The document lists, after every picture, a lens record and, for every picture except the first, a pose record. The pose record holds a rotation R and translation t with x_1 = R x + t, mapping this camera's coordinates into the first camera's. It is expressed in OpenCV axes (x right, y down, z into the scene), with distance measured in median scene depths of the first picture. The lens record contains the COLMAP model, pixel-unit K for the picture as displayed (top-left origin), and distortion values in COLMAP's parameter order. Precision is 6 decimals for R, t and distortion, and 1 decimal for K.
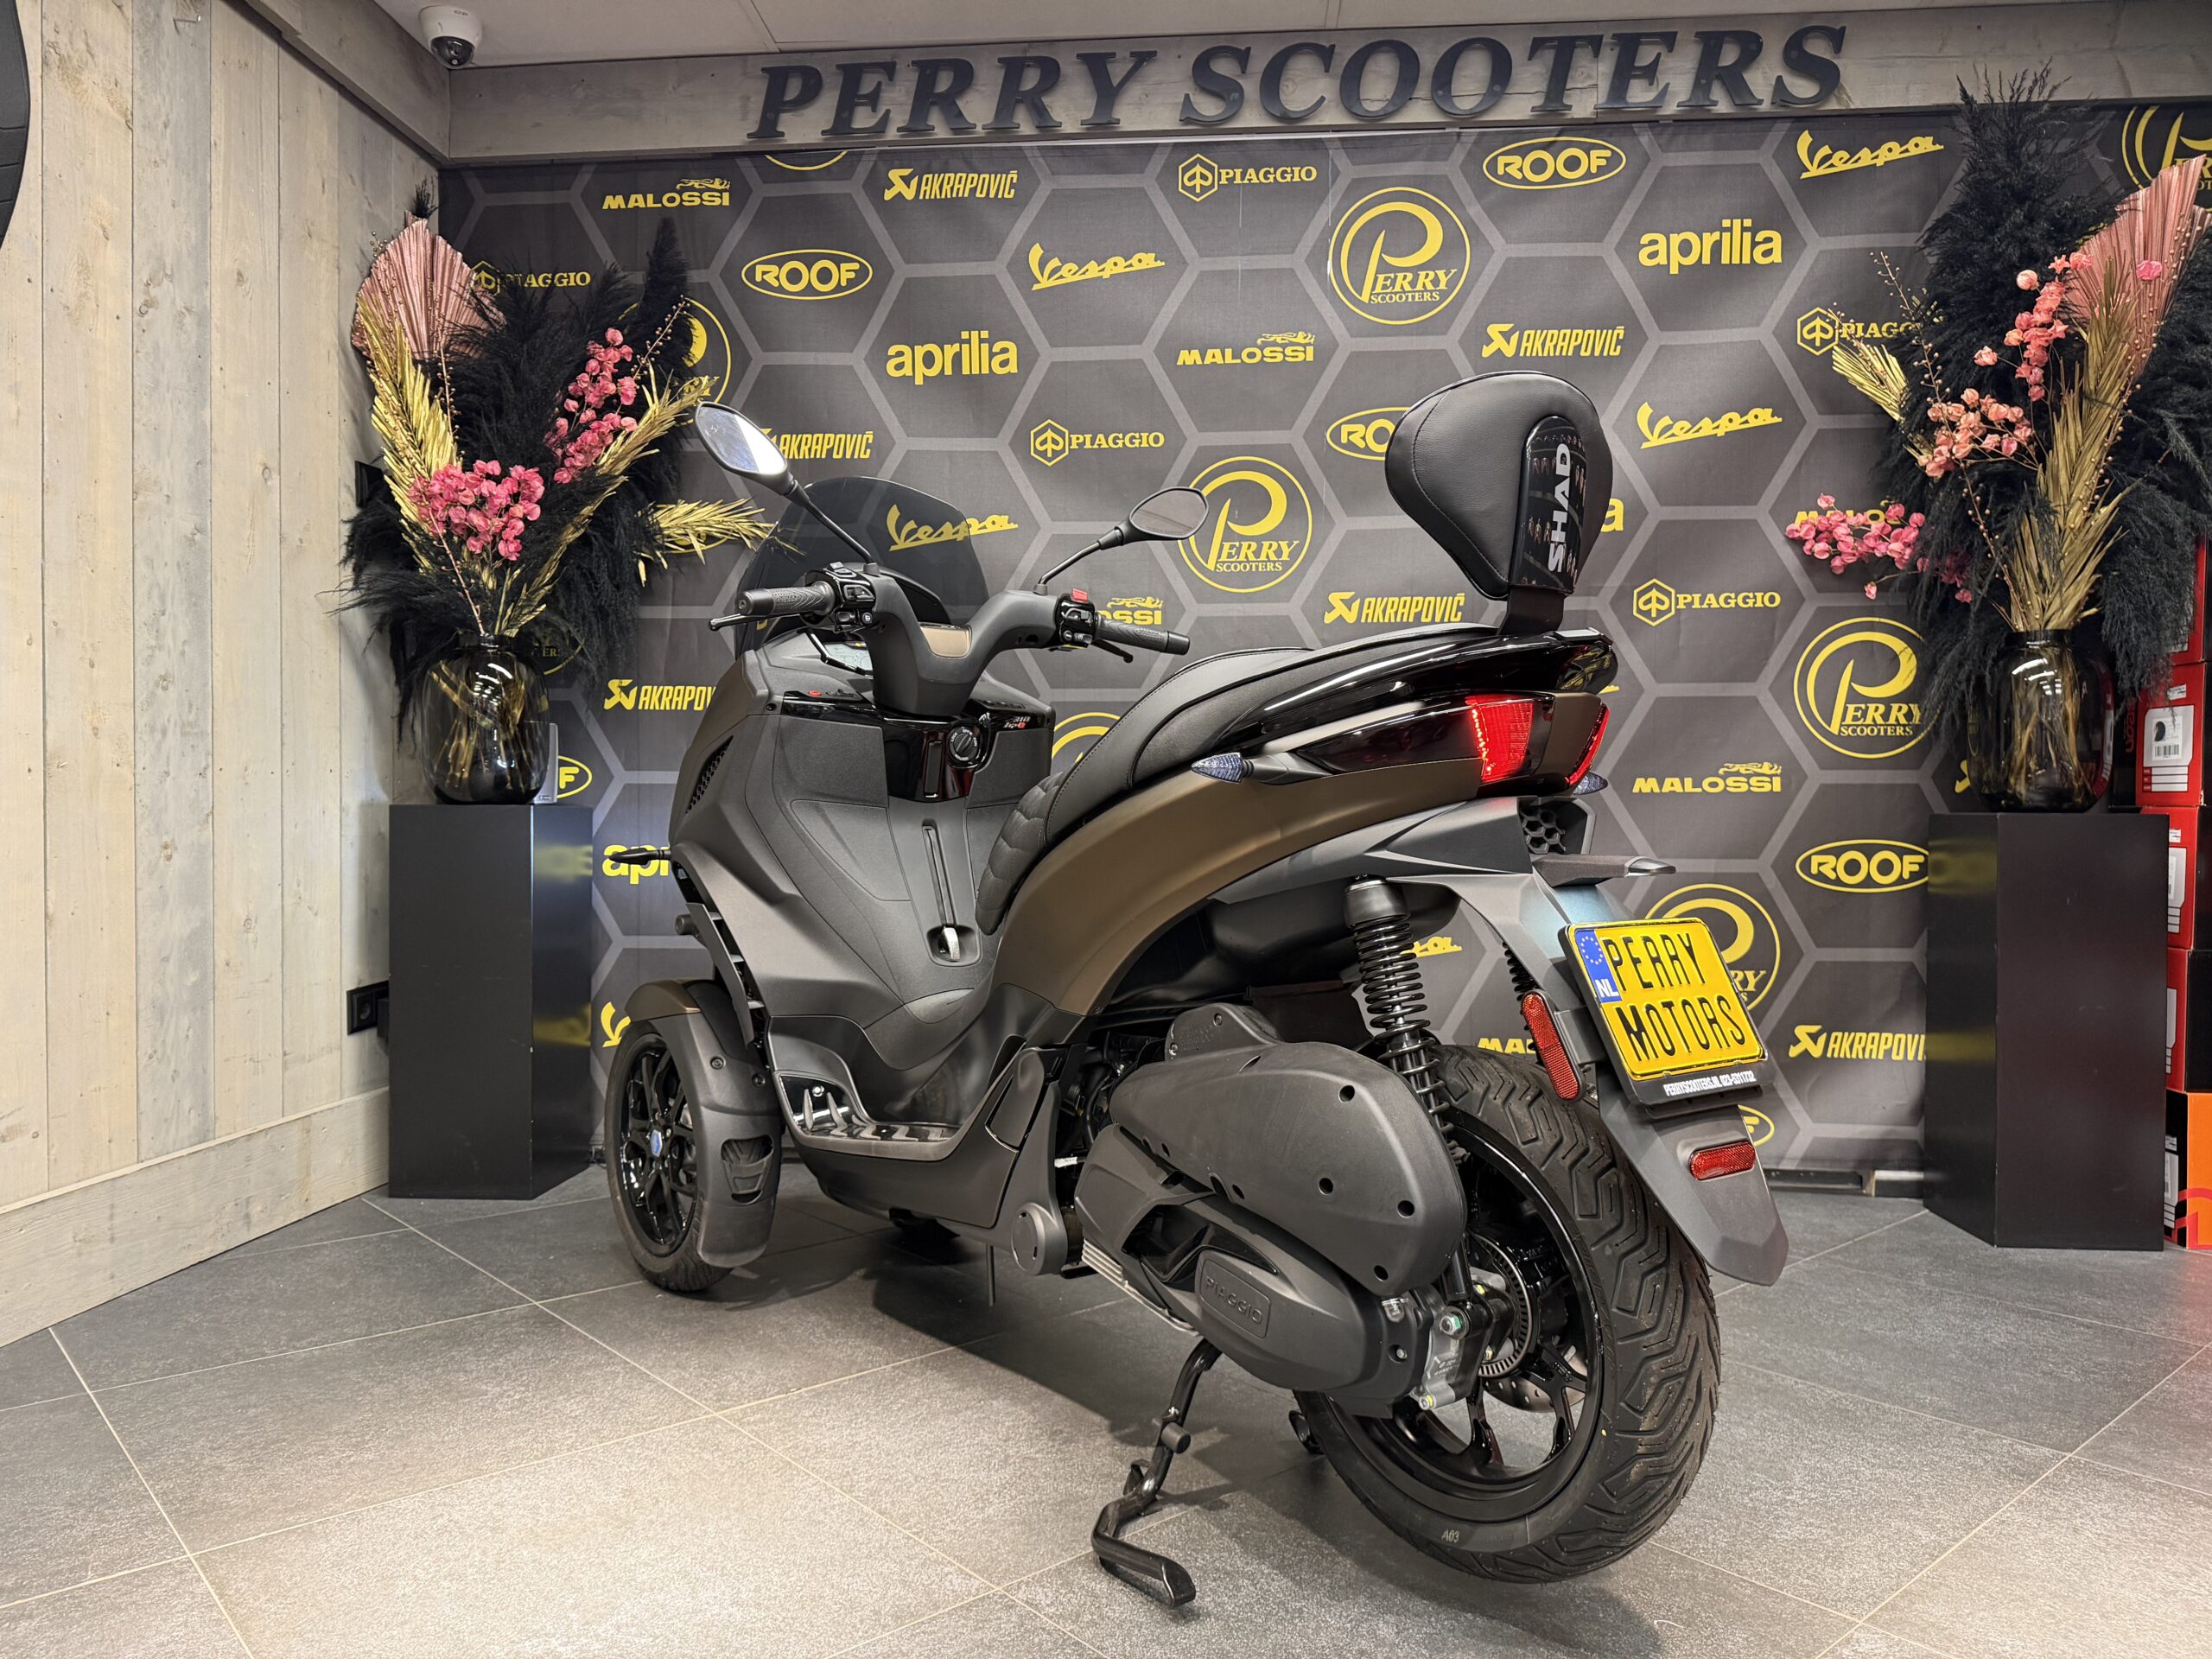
lens RADIAL K [[1553.9, 0, 1106.0], [0, 1553.9, 829.5], [0, 0, 1]] dist [0.009409, -0.019059]
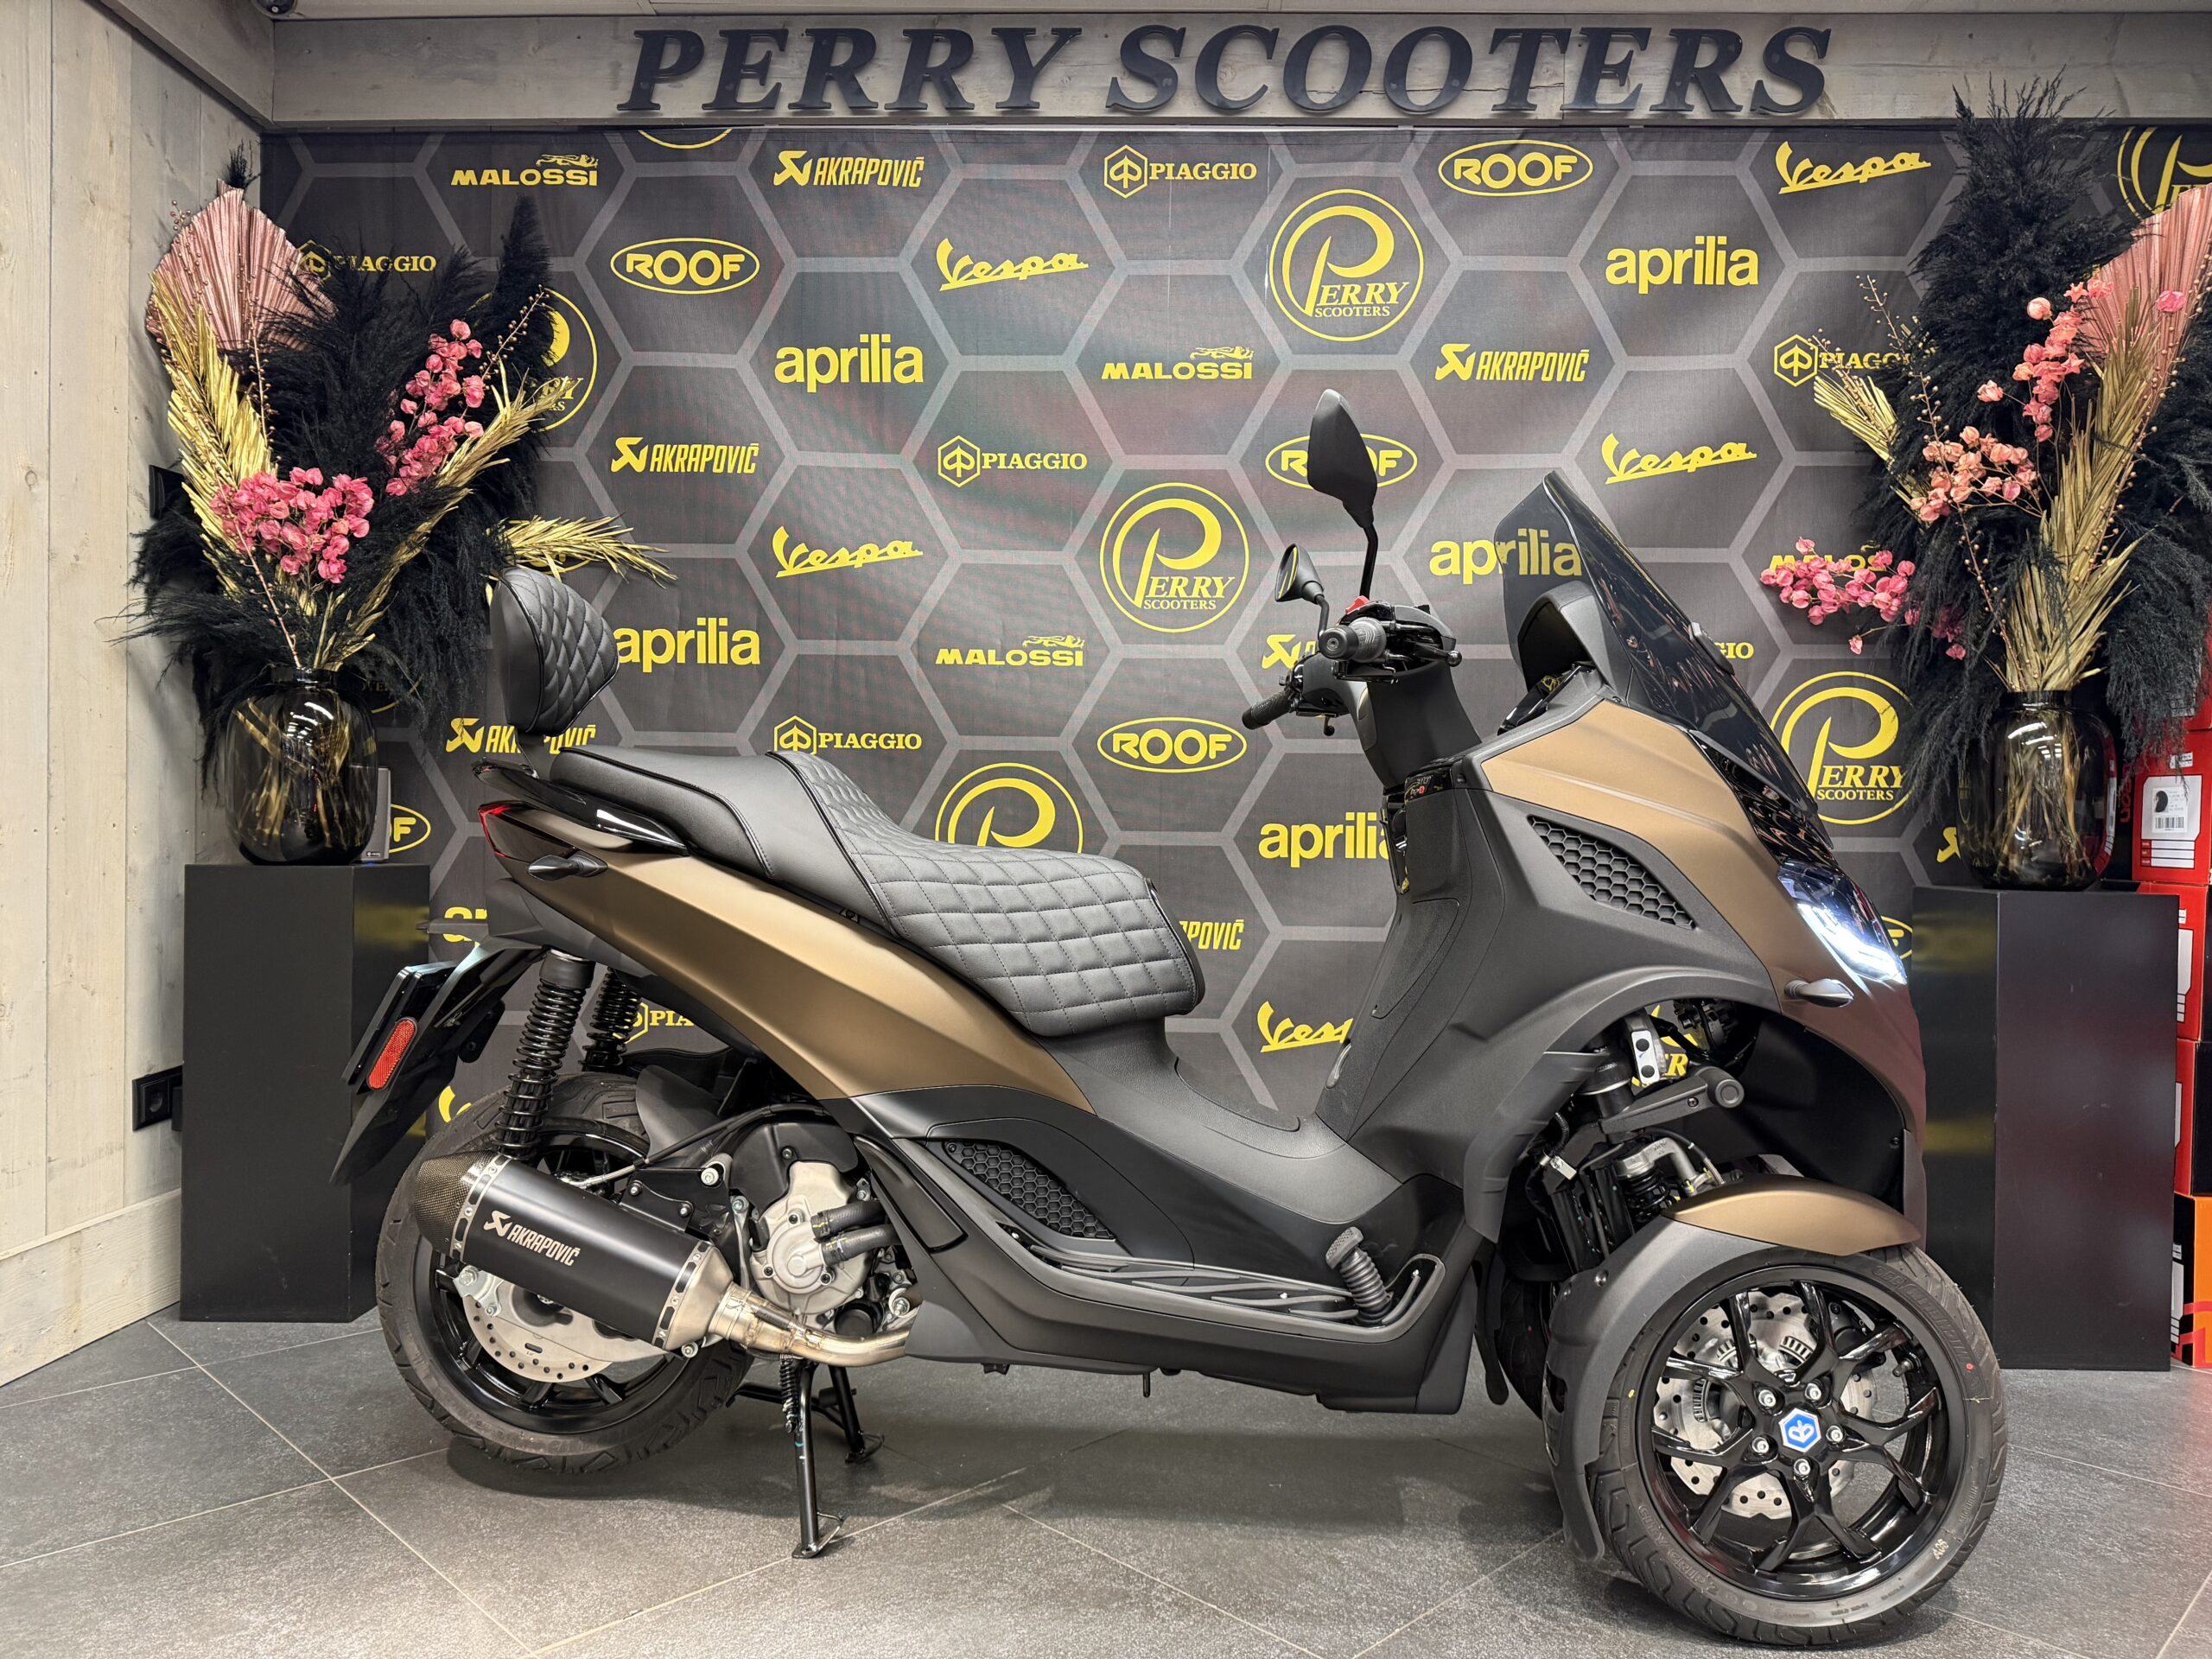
lens RADIAL K [[1556.8, 0, 1108.5], [0, 1556.8, 835.7], [0, 0, 1]] dist [0.003173, -0.010469]
pose [[0.998114, 0.008043, 0.060866, -0.002625], [-0.007757, 0.999958, -0.004943, -0.030899], [-0.060903, 0.004461, 0.998134, 0.106203]]
